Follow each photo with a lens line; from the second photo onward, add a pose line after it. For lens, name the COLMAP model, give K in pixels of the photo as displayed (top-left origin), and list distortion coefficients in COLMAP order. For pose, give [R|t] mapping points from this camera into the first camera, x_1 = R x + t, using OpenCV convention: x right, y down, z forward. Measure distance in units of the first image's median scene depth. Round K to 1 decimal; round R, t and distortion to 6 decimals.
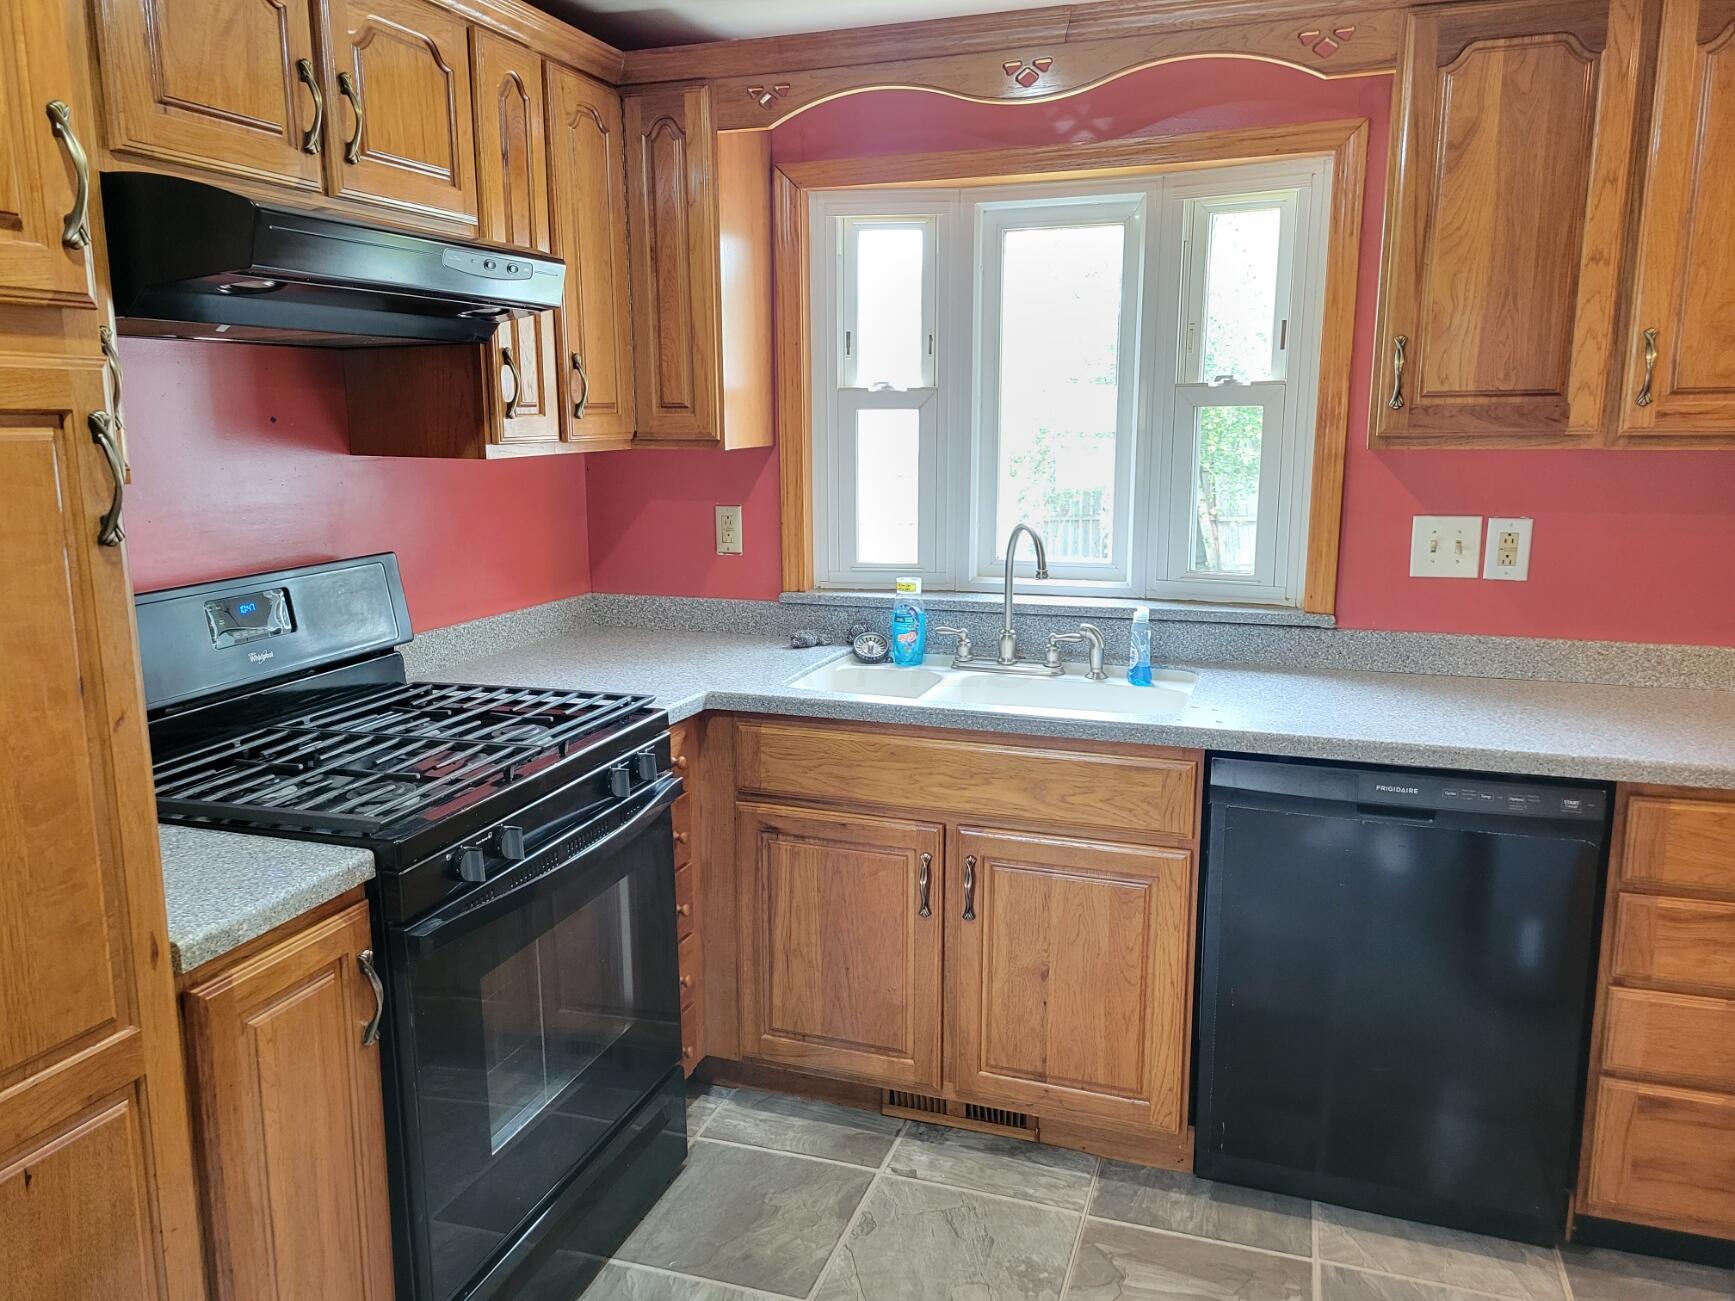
lens RADIAL K [[1310.5, 0, 867.5], [0, 1310.5, 650.5], [0, 0, 1]] dist [0.033546, -0.000229]
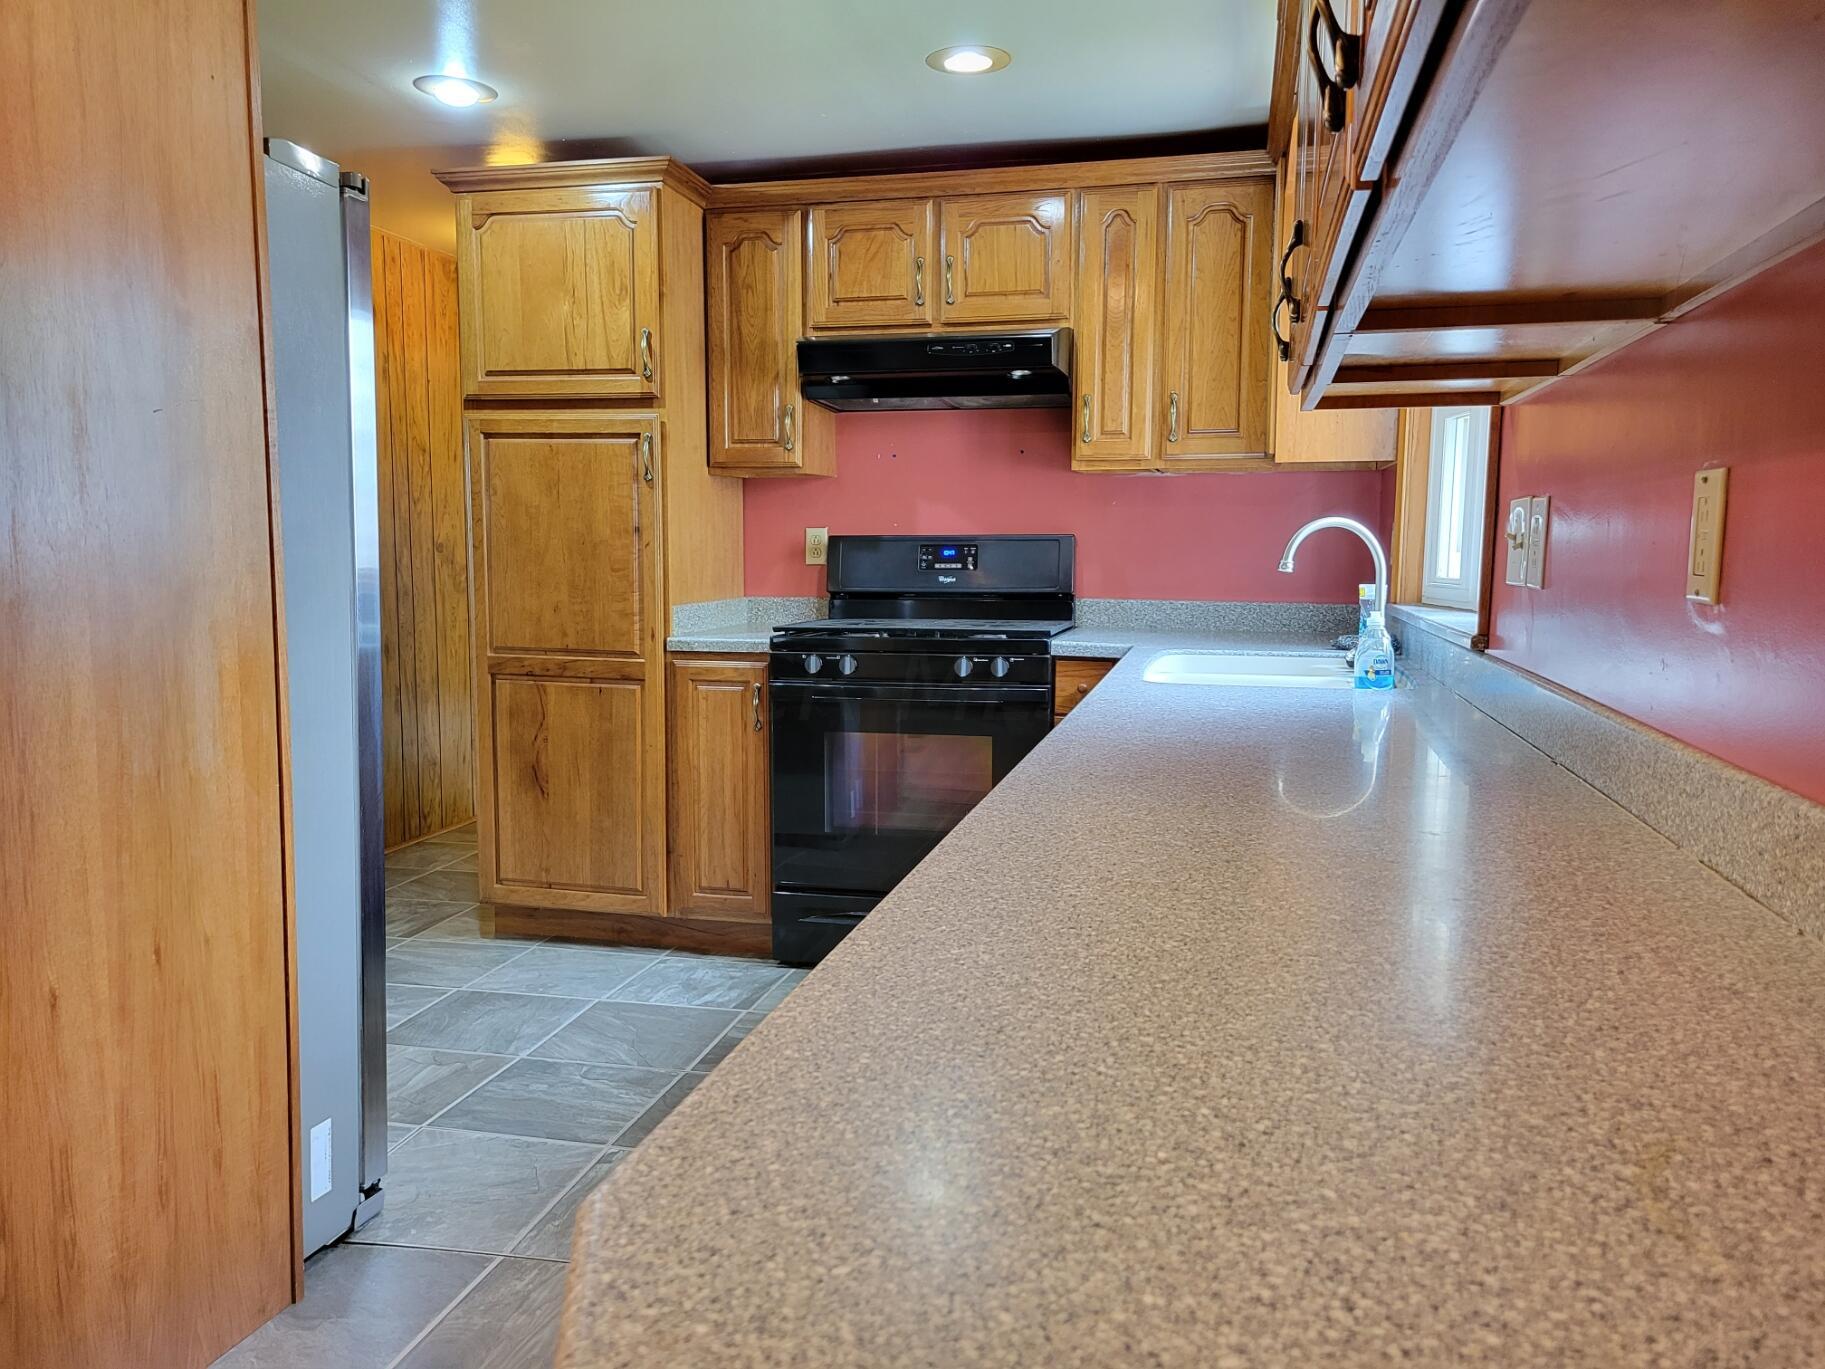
lens RADIAL K [[1384.7, 0, 912.5], [0, 1384.7, 684.5], [0, 0, 1]] dist [0.060683, -0.002062]
pose [[0.099260, 0.105391, -0.989465, 1.390695], [-0.186866, 0.978658, 0.085495, -0.007736], [0.977358, 0.176411, 0.116836, 0.728938]]
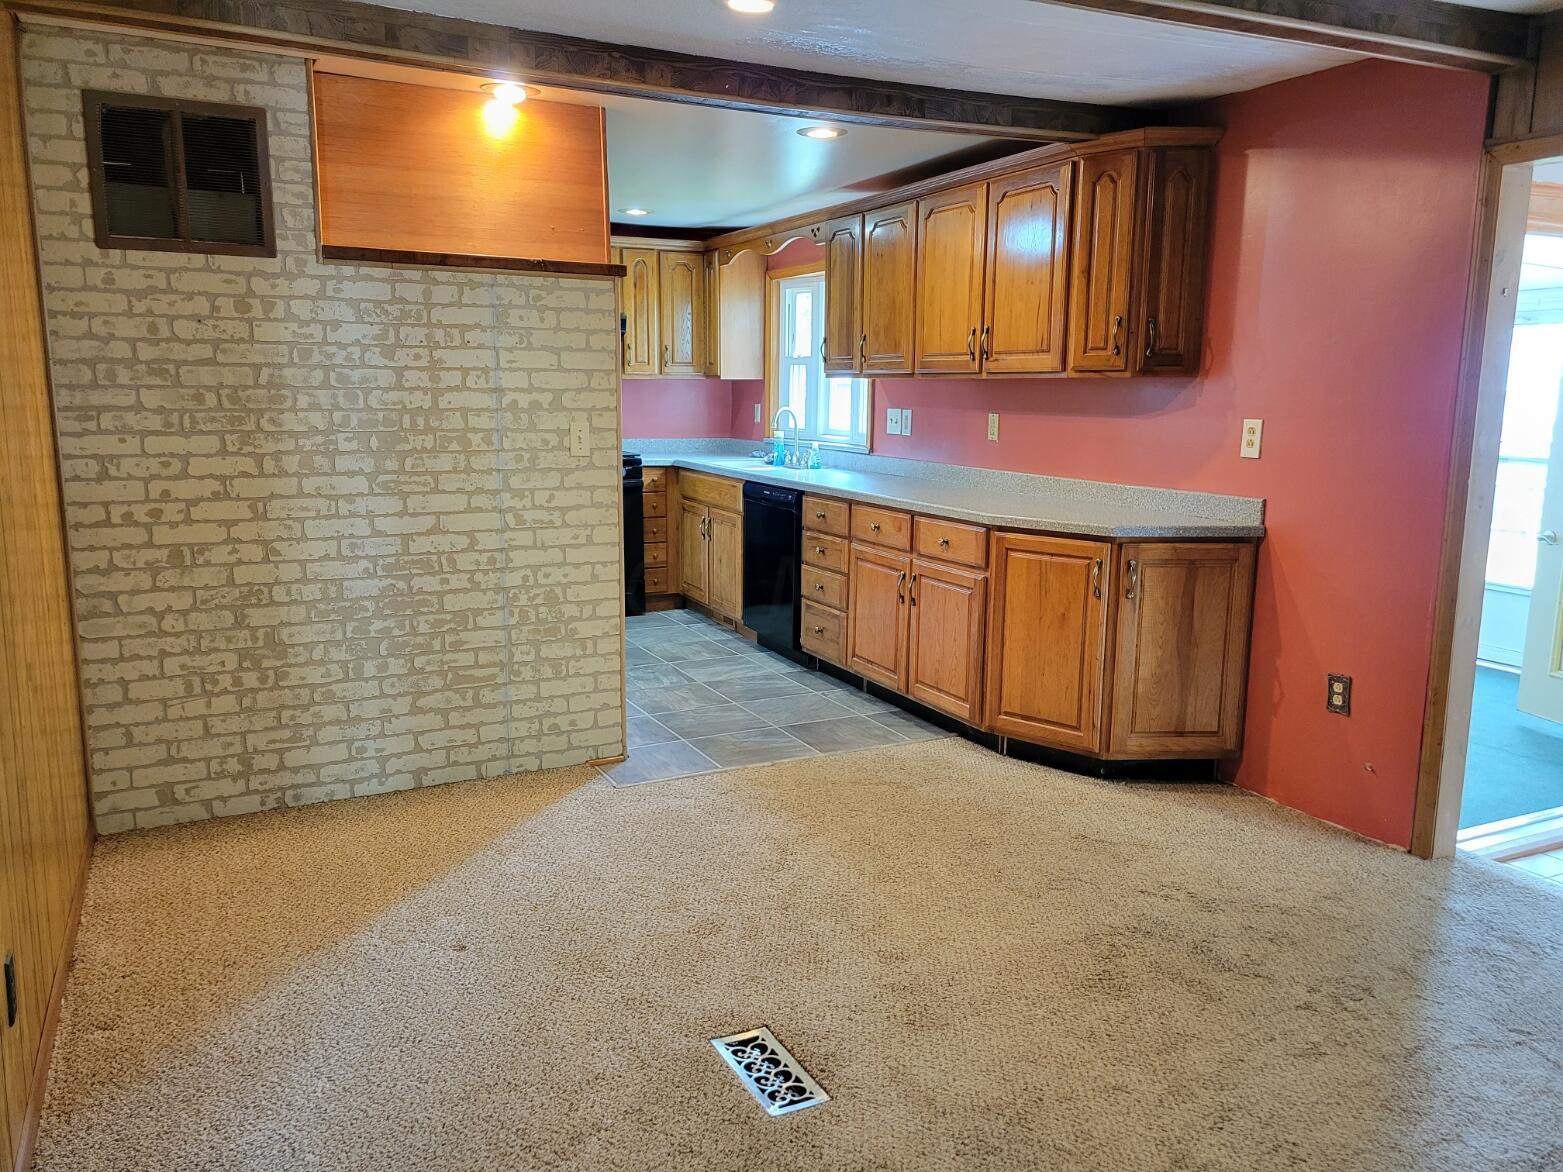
lens RADIAL K [[1205.4, 0, 781.5], [0, 1205.4, 586.0], [0, 0, 1]] dist [0.000746, 0.000546]
pose [[0.701879, 0.126852, -0.700910, 2.259664], [-0.138194, 0.989568, 0.040709, 0.192591], [0.698762, 0.068289, 0.712087, -0.841080]]
